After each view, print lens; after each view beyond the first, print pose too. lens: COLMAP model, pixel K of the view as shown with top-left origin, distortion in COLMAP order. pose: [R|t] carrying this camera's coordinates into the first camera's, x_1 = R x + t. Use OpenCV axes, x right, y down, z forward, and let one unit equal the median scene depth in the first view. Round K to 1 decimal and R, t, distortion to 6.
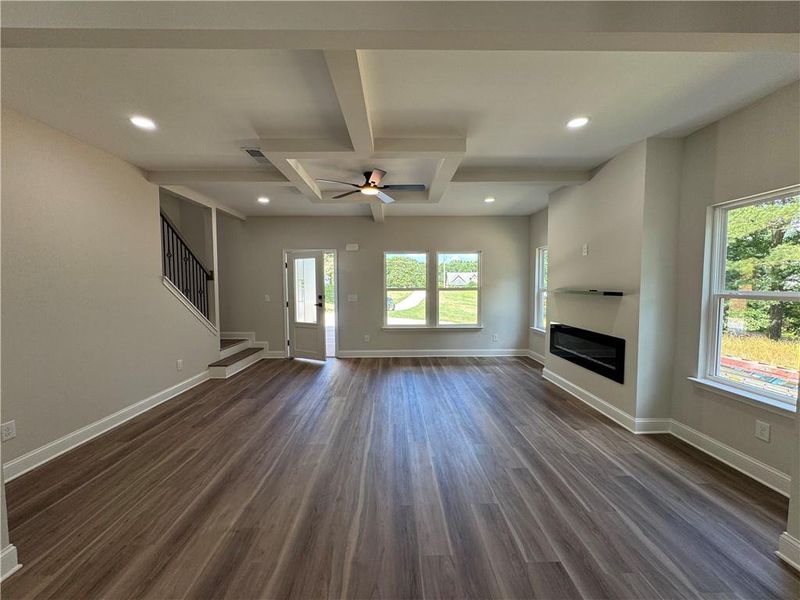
lens RADIAL K [[323.5, 0, 400.0], [0, 323.5, 300.0], [0, 0, 1]] dist [0.002446, 0.000088]
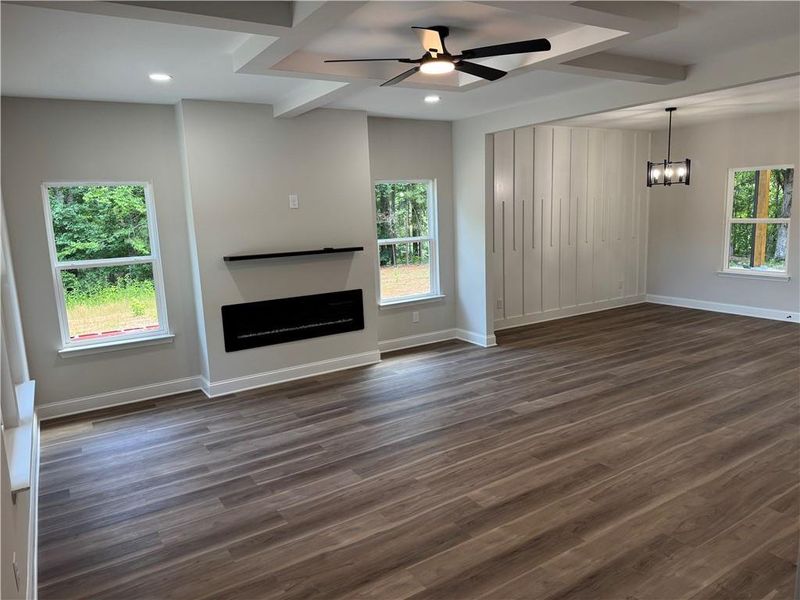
lens RADIAL K [[557.6, 0, 400.0], [0, 557.6, 300.0], [0, 0, 1]] dist [0.085903, -0.002052]
pose [[-0.513604, -0.134925, 0.847353, -1.332728], [0.075584, 0.976605, 0.201320, -0.287430], [-0.854692, 0.167445, -0.491390, 2.426581]]
